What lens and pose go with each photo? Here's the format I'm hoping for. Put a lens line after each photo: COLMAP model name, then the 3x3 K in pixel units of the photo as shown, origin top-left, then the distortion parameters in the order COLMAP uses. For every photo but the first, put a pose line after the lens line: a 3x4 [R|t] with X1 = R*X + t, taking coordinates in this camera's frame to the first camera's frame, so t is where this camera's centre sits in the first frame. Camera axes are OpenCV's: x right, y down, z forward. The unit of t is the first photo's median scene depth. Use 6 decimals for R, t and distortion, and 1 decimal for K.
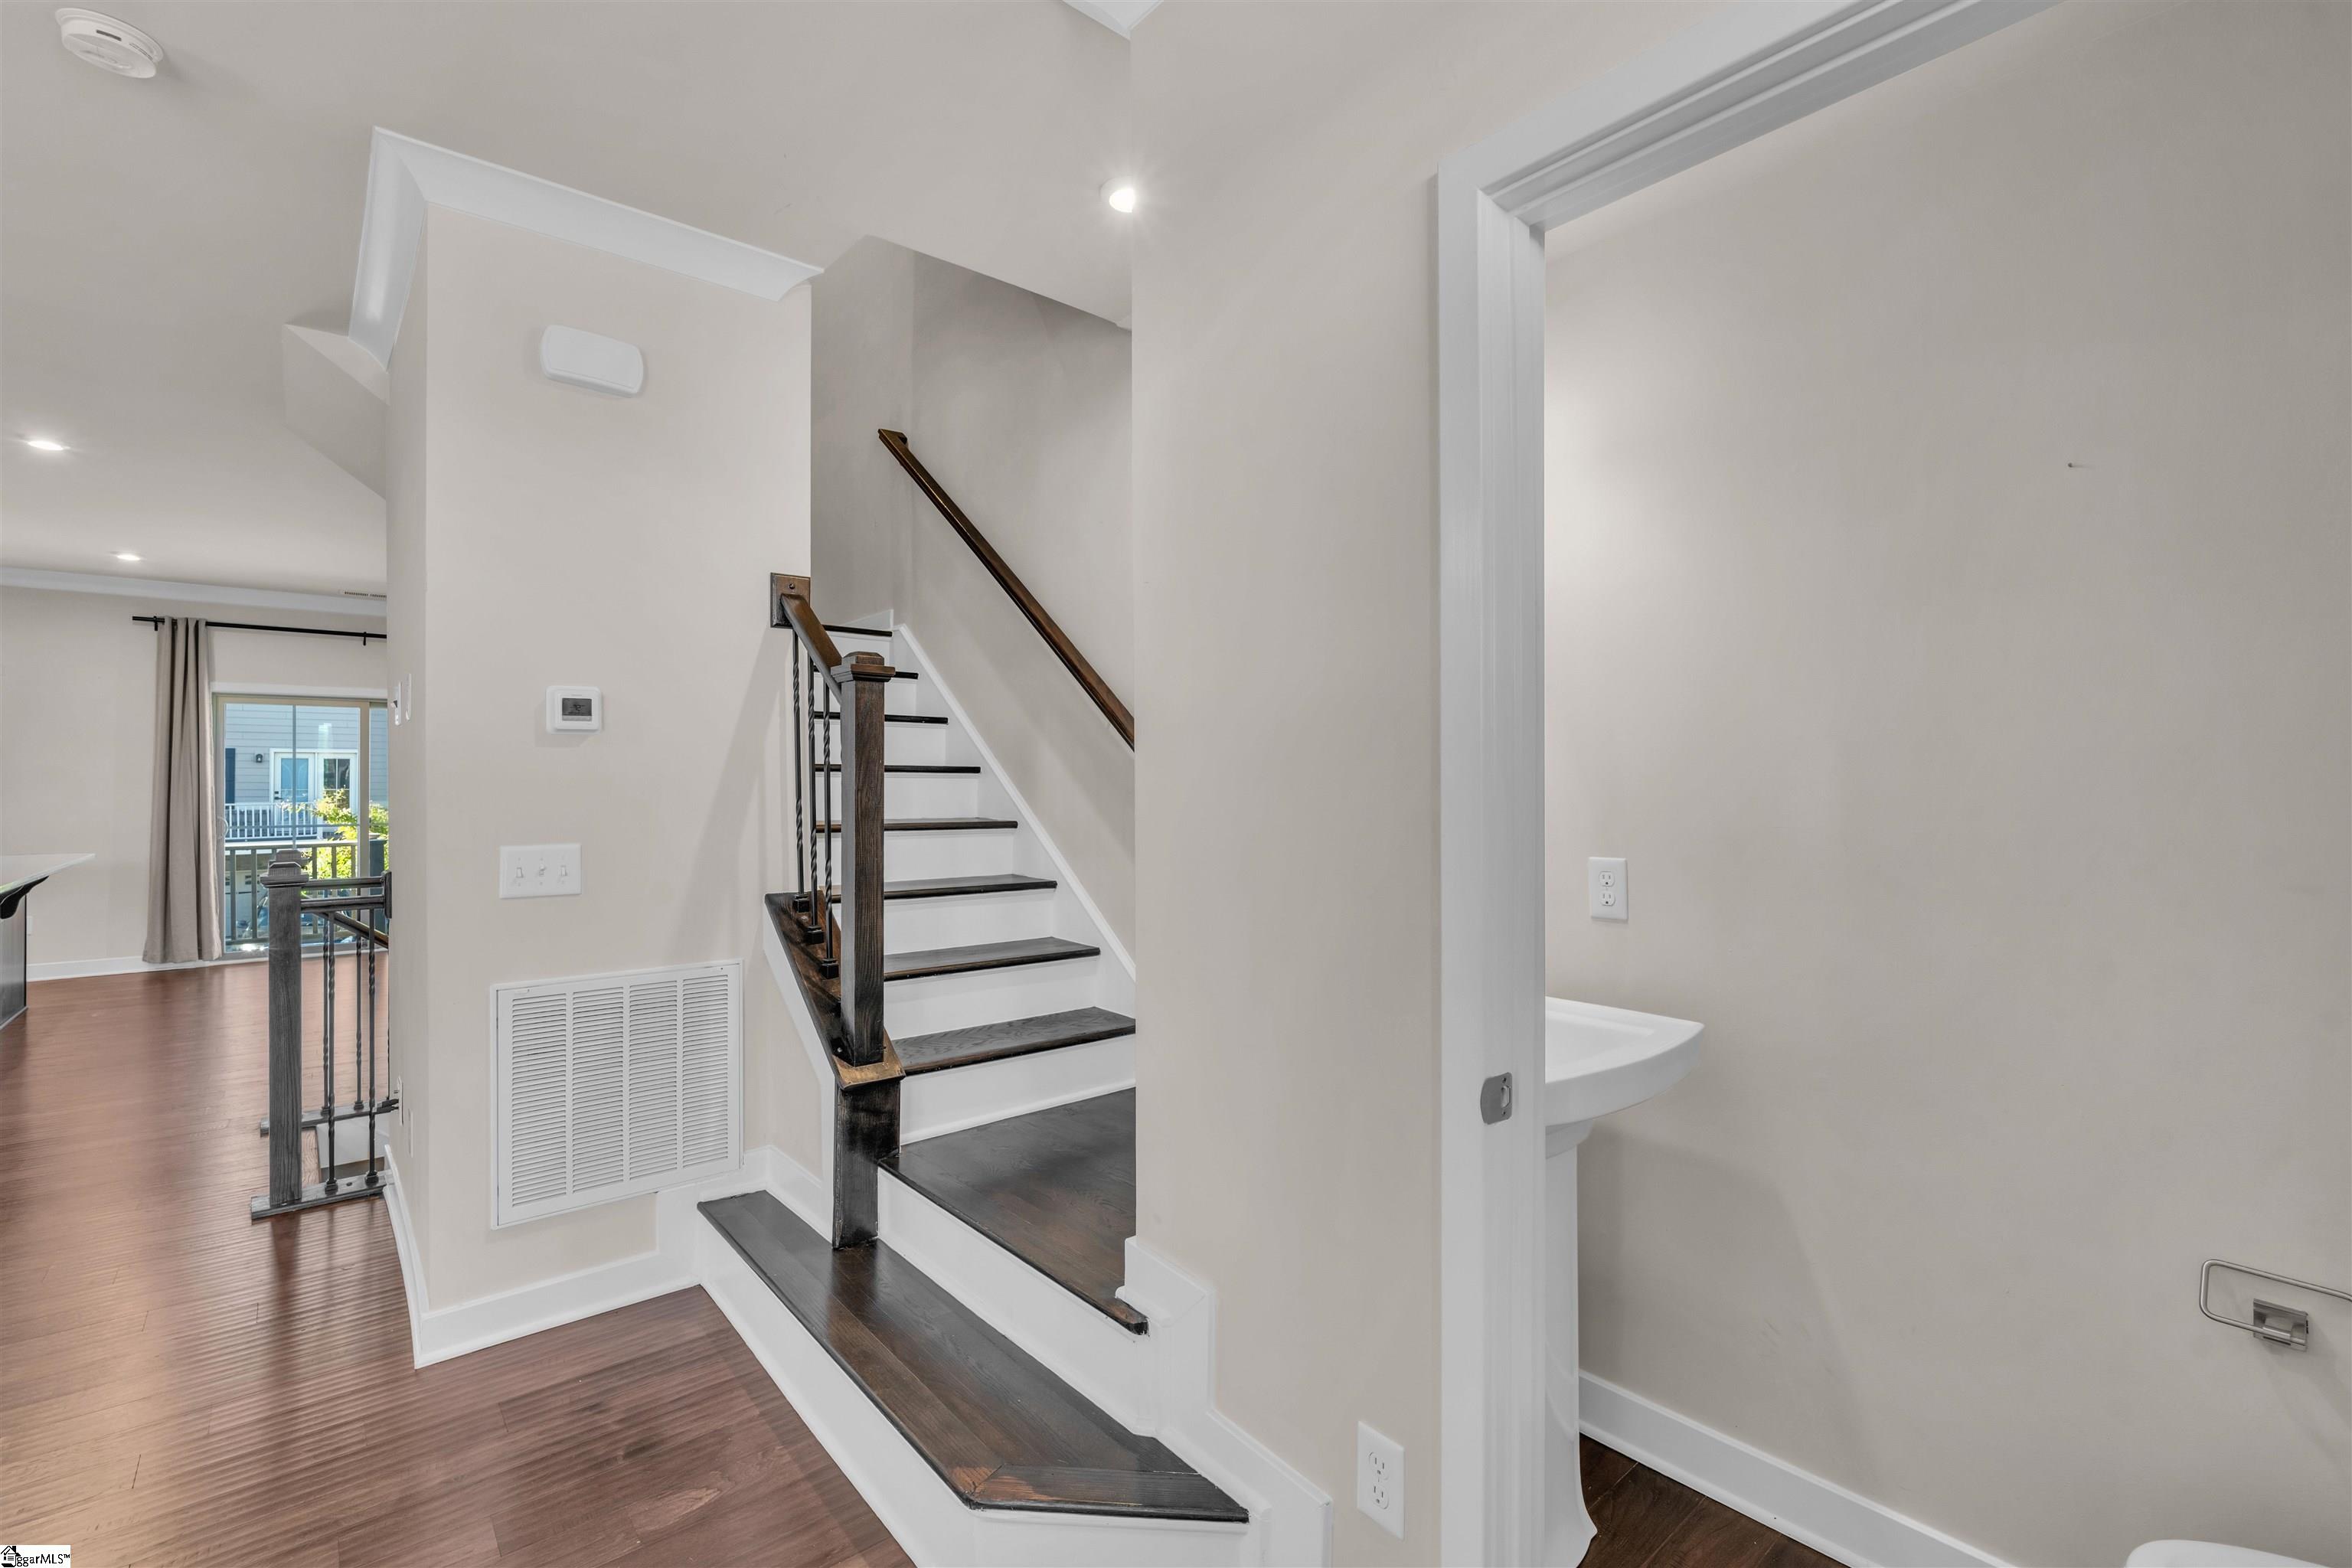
lens RADIAL K [[1038.0, 0, 1165.5], [0, 1038.0, 777.5], [0, 0, 1]] dist [0.000349, -0.000024]
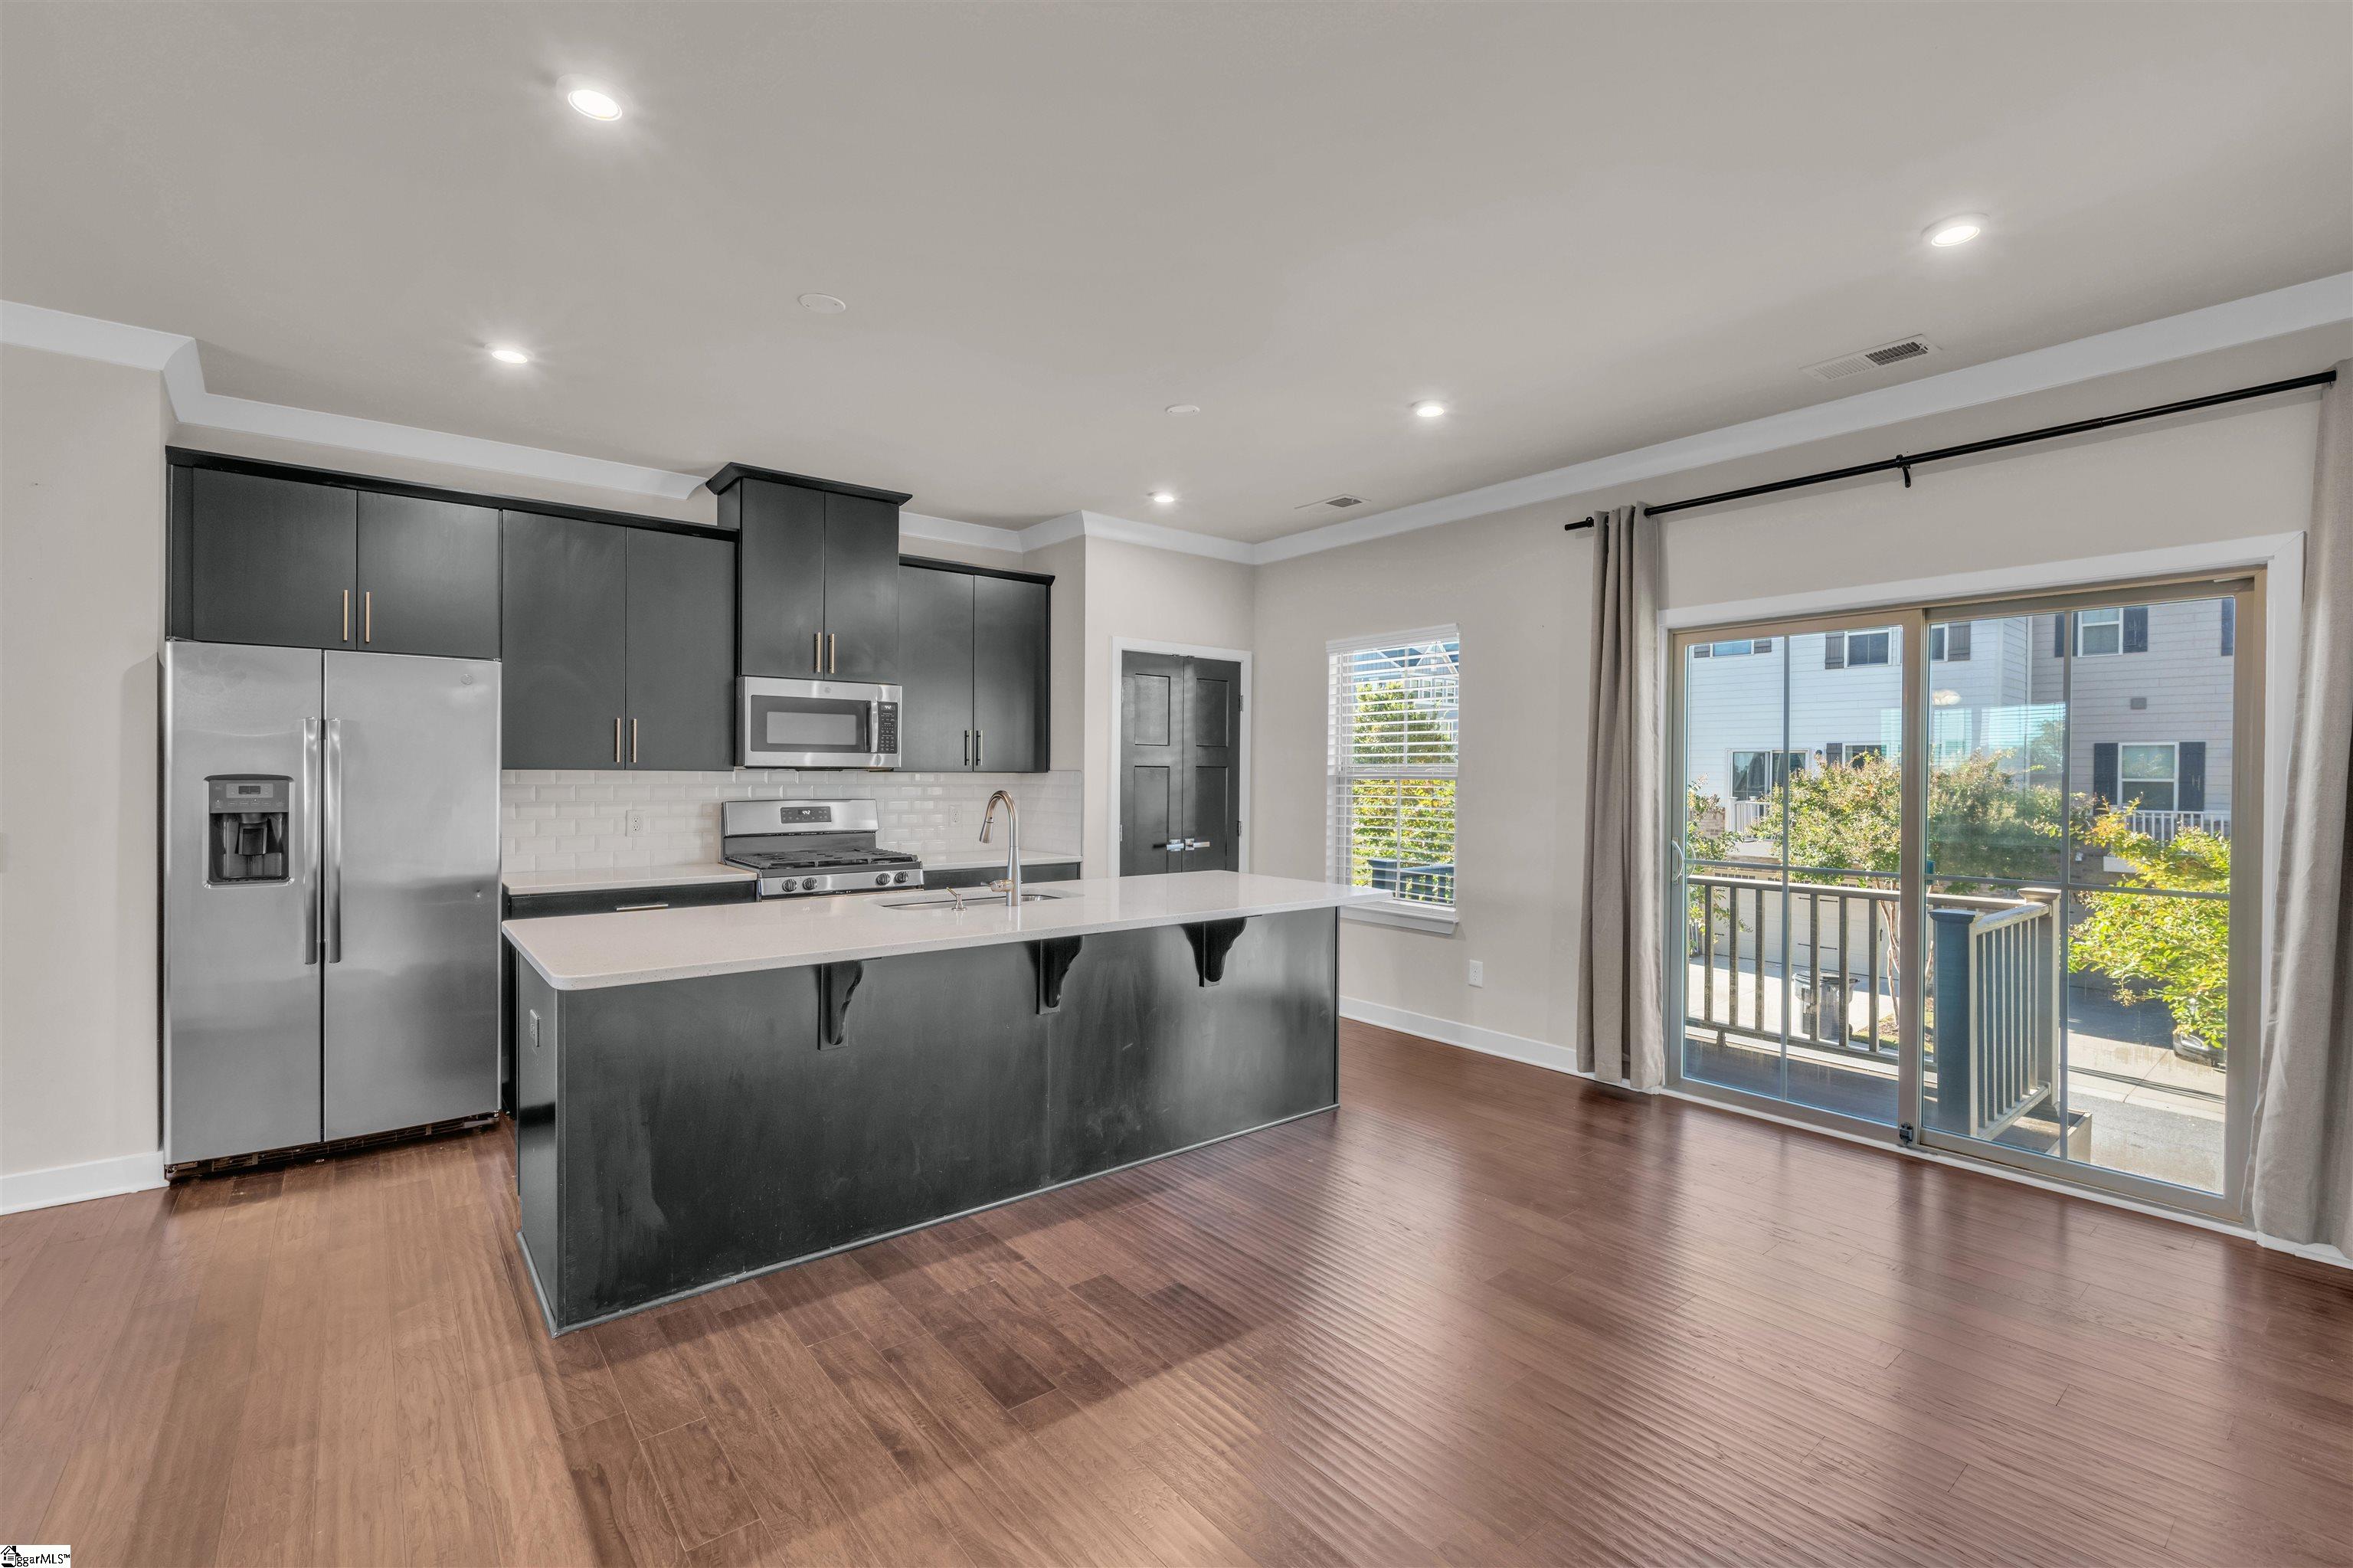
lens RADIAL K [[1038.5, 0, 1166.0], [0, 1038.5, 777.5], [0, 0, 1]] dist [0.000349, -0.000024]
pose [[-0.025047, 0.004056, -0.999678, -0.330401], [-0.003124, 0.999987, 0.004136, 0.000596], [0.999681, 0.003227, -0.025034, 0.749410]]
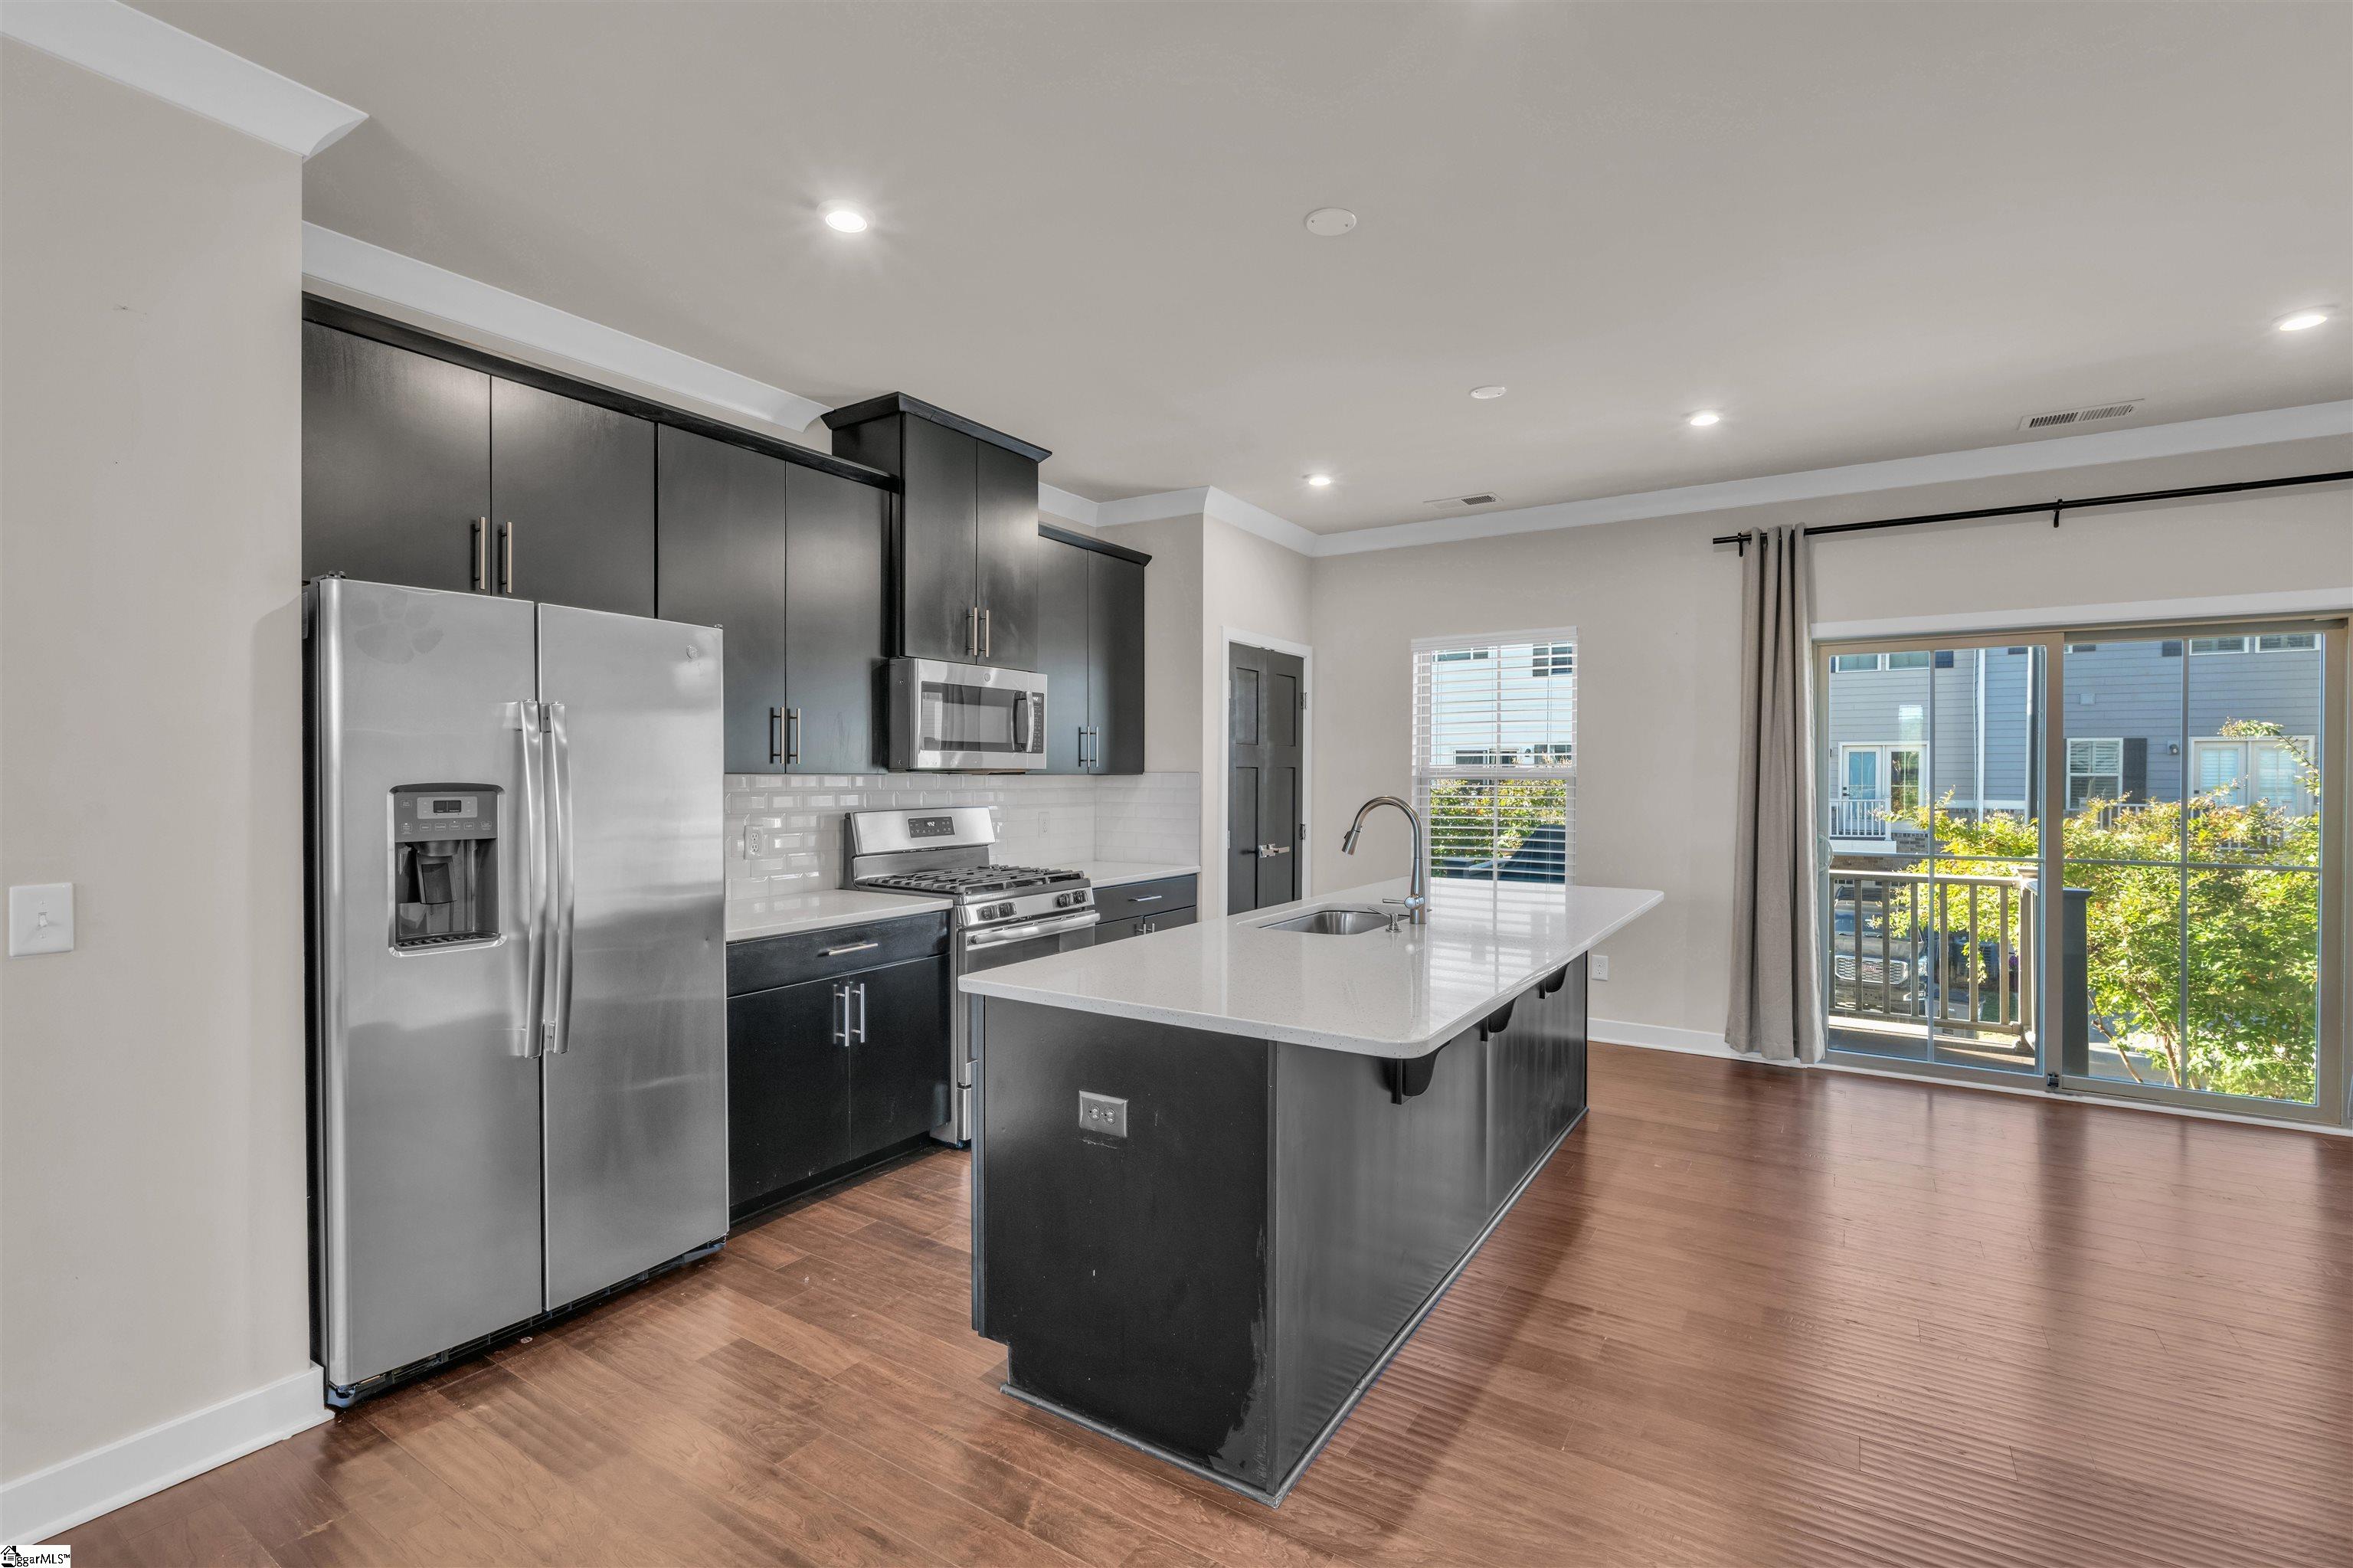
lens RADIAL K [[1070.0, 0, 1161.2], [0, 1070.0, 777.3], [0, 0, 1]] dist [-0.000439, -0.000191]
pose [[0.298409, 0.004221, -0.954429, -0.416357], [0.000453, 0.999989, 0.004564, -0.000746], [0.954438, -0.001795, 0.298404, 0.428375]]
